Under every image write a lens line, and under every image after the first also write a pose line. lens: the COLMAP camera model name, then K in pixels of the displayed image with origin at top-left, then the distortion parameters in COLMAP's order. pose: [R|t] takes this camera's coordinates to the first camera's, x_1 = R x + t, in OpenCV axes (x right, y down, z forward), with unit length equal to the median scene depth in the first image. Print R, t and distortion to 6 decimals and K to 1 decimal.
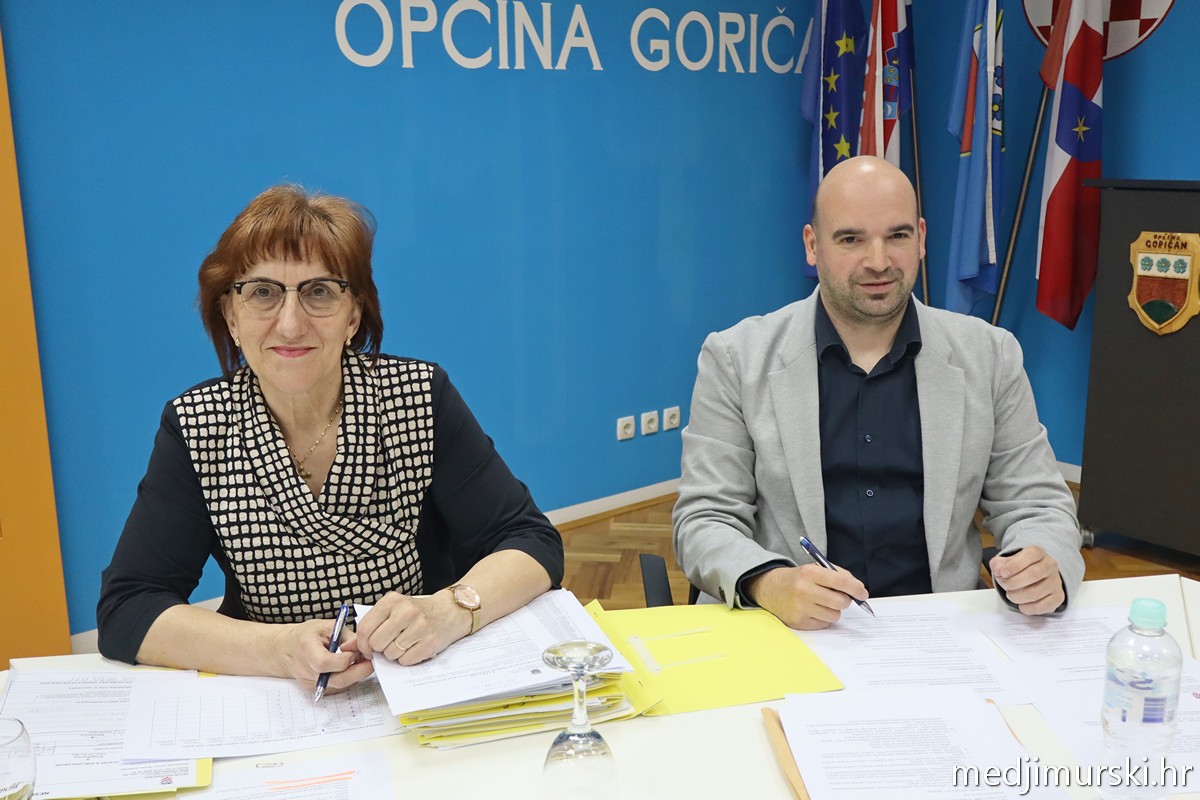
lens RADIAL K [[1210.0, 0, 600.0], [0, 1210.0, 400.0], [0, 0, 1]] dist [-0.011865, -0.048669]
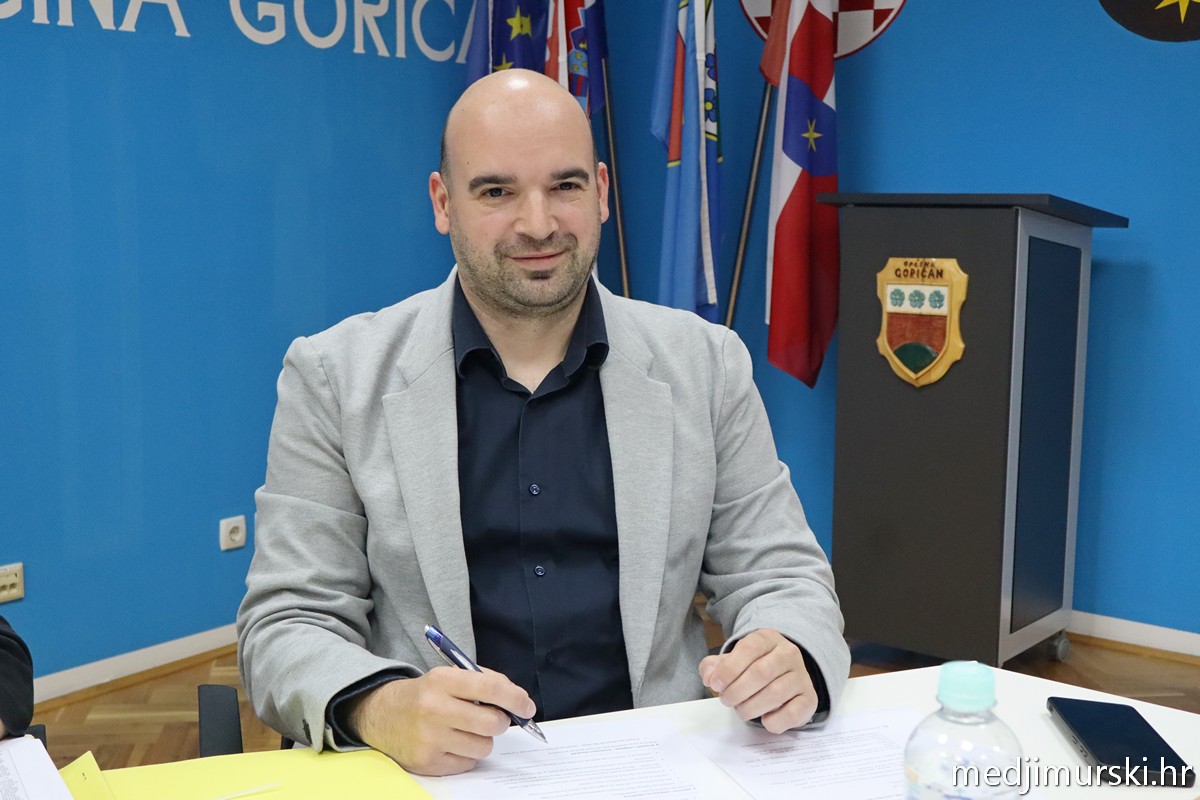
lens RADIAL K [[1514.7, 0, 679.4], [0, 1514.7, 398.7], [0, 0, 1]] dist [-0.228636, 0.405957]
pose [[0.959017, -0.014161, 0.282993, 0.062851], [0.037369, 0.996347, -0.076782, 0.047446], [-0.280872, 0.084210, 0.956044, 0.178942]]
